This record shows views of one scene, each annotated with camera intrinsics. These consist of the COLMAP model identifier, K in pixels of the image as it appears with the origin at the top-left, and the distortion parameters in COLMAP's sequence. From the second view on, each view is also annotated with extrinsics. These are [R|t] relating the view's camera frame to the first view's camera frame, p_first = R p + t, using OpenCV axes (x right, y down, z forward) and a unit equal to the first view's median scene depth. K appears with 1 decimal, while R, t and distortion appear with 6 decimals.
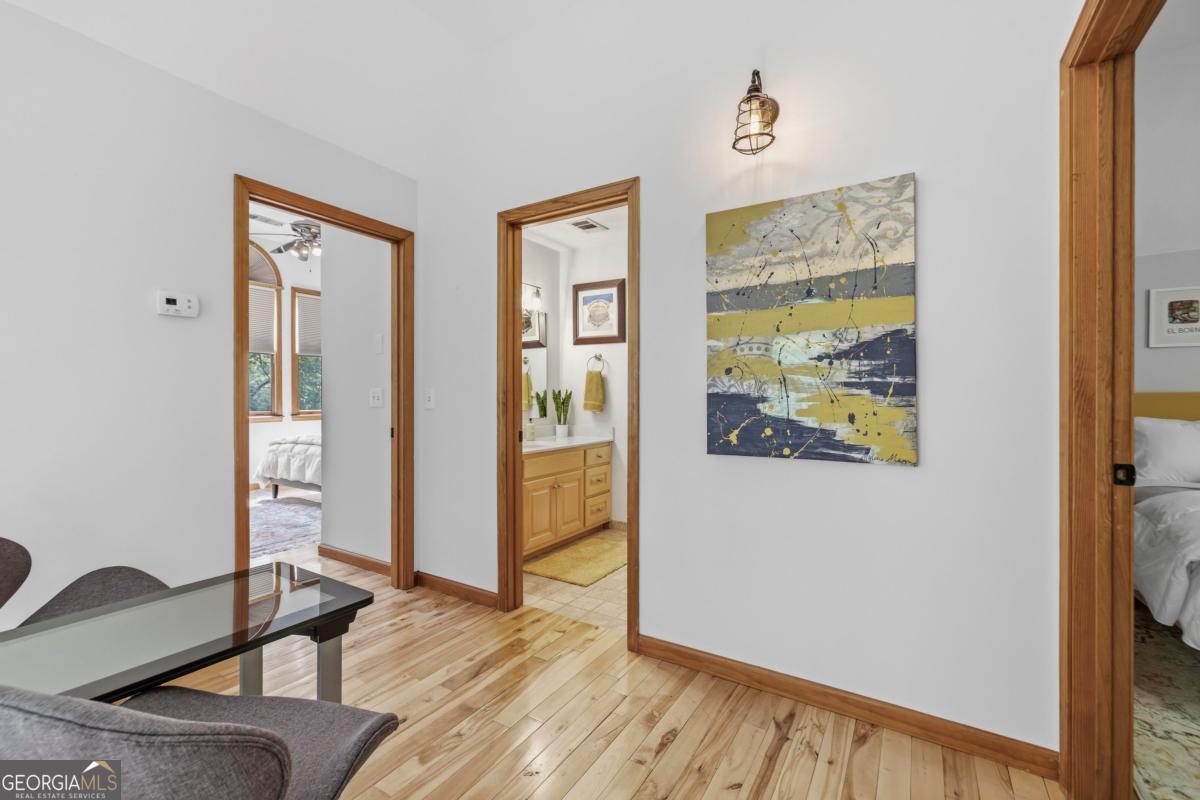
lens RADIAL K [[511.5, 0, 593.5], [0, 511.5, 393.3], [0, 0, 1]] dist [0.000062, 0.000022]
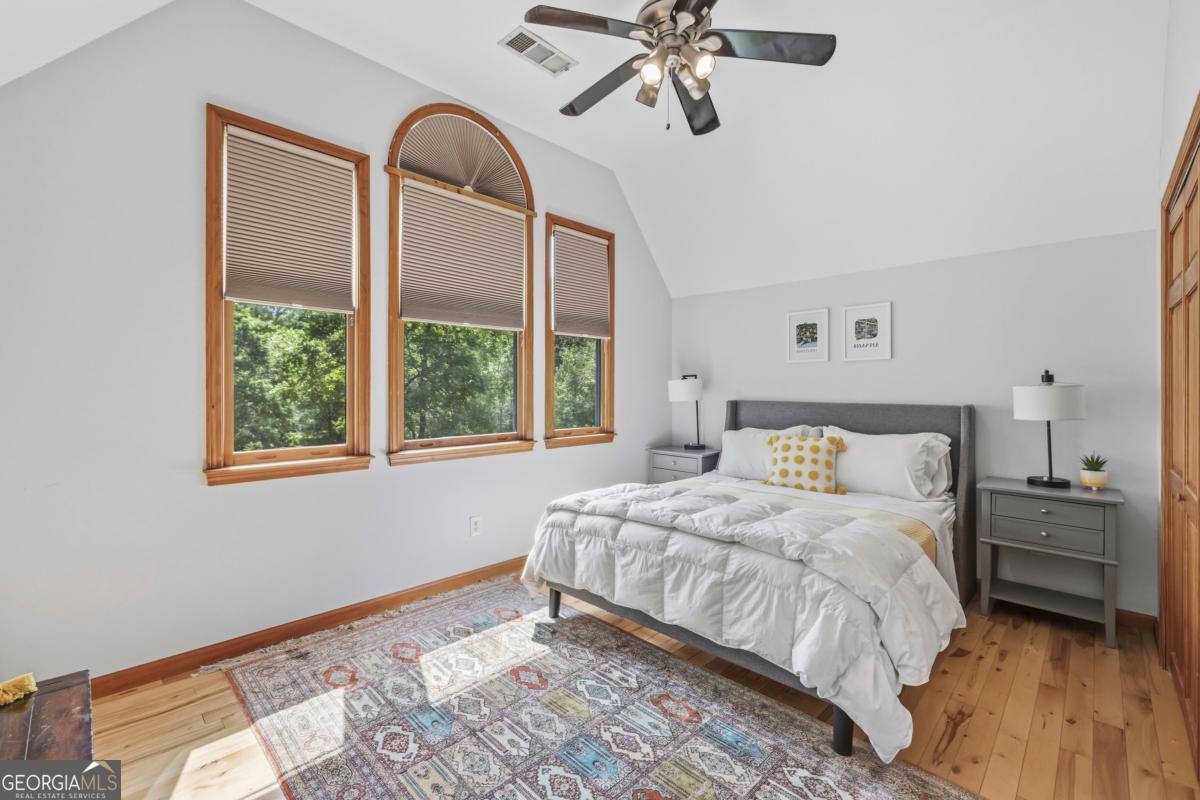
lens RADIAL K [[511.5, 0, 593.5], [0, 511.5, 393.3], [0, 0, 1]] dist [0.000062, 0.000022]
pose [[0.975907, 0.006571, -0.218089, -0.480116], [-0.005797, 0.999974, 0.004189, -0.012418], [0.218111, -0.002824, 0.975920, 0.528712]]
